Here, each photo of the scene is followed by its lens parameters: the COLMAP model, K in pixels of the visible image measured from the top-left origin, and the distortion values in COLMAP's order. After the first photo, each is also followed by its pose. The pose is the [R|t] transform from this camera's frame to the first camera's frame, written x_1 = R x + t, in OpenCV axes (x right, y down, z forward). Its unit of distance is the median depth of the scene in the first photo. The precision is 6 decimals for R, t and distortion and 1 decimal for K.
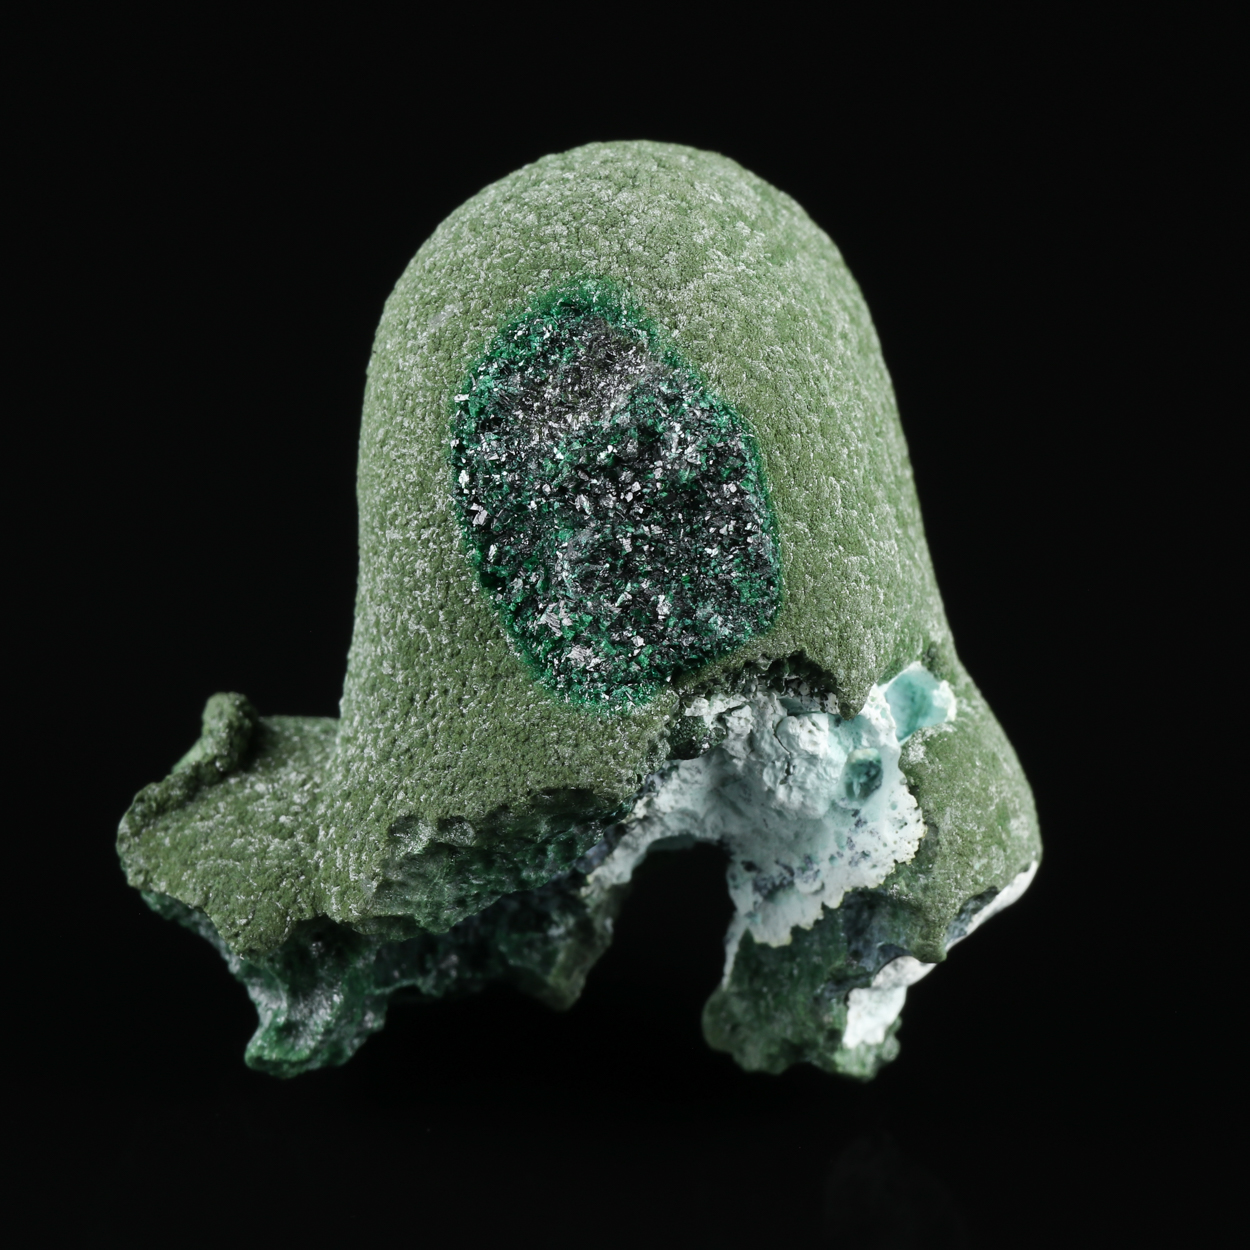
lens RADIAL K [[4746.5, 0, 624.9], [0, 4746.5, 625.2], [0, 0, 1]] dist [0.101502, 0.000000]
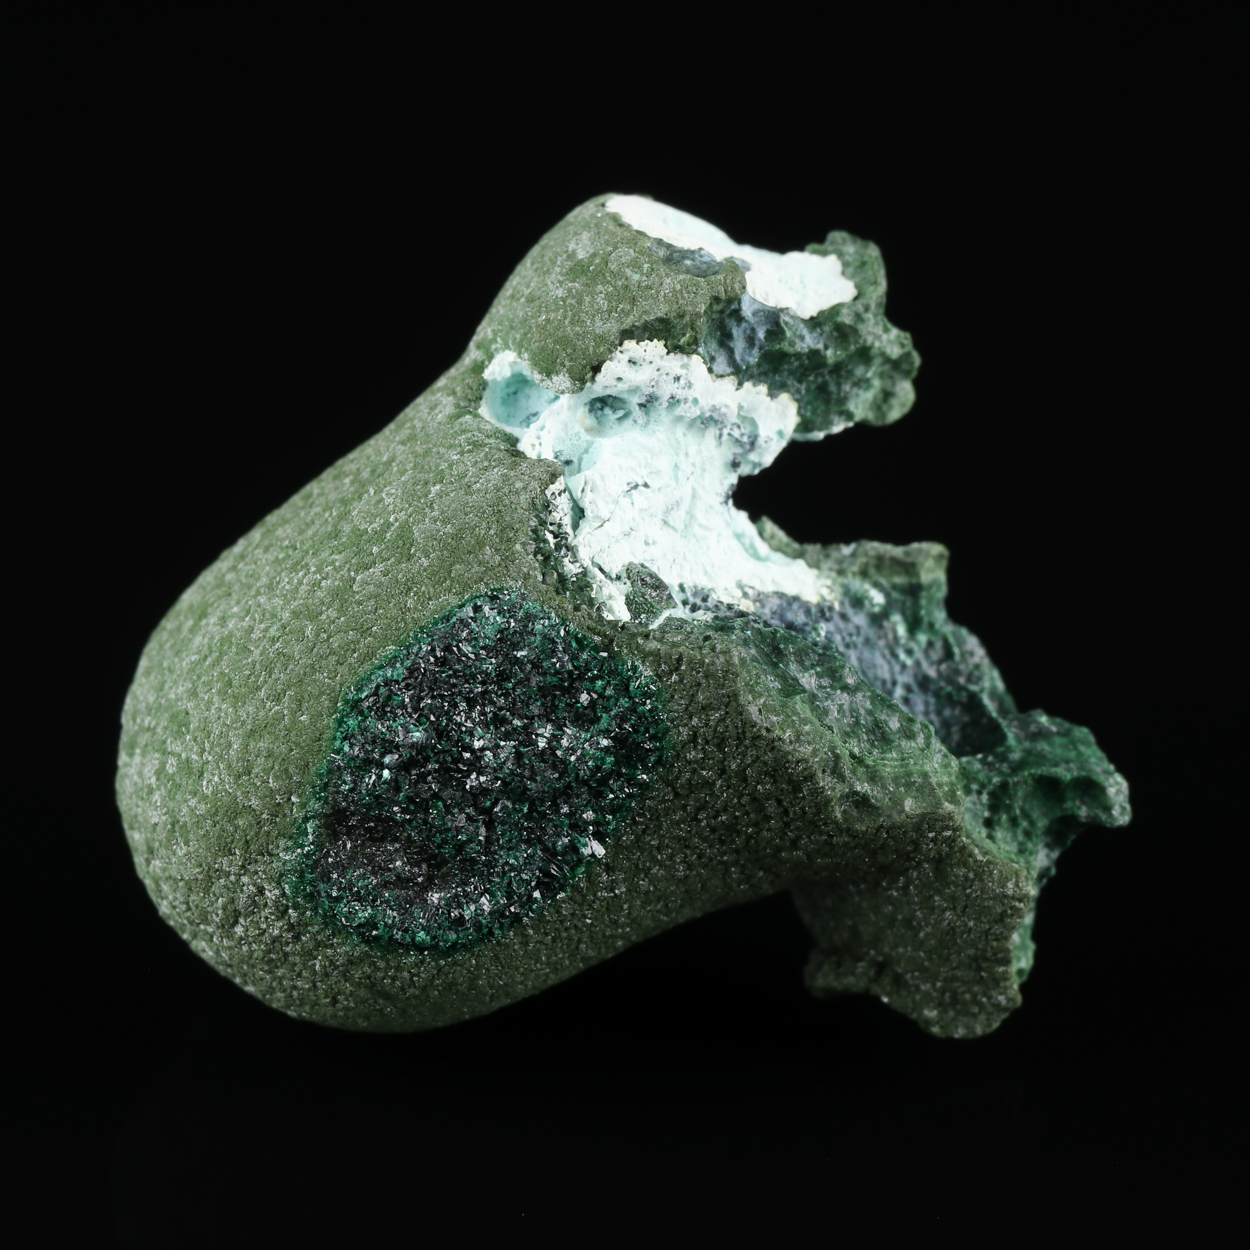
lens RADIAL K [[4746.5, 0, 624.8], [0, 4746.5, 625.0], [0, 0, 1]] dist [0.101502, 0.000000]
pose [[-0.440233, -0.890222, -0.117045, 0.126955], [0.897768, -0.438513, -0.041458, 0.057836], [-0.014419, -0.123330, 0.992261, -0.001725]]
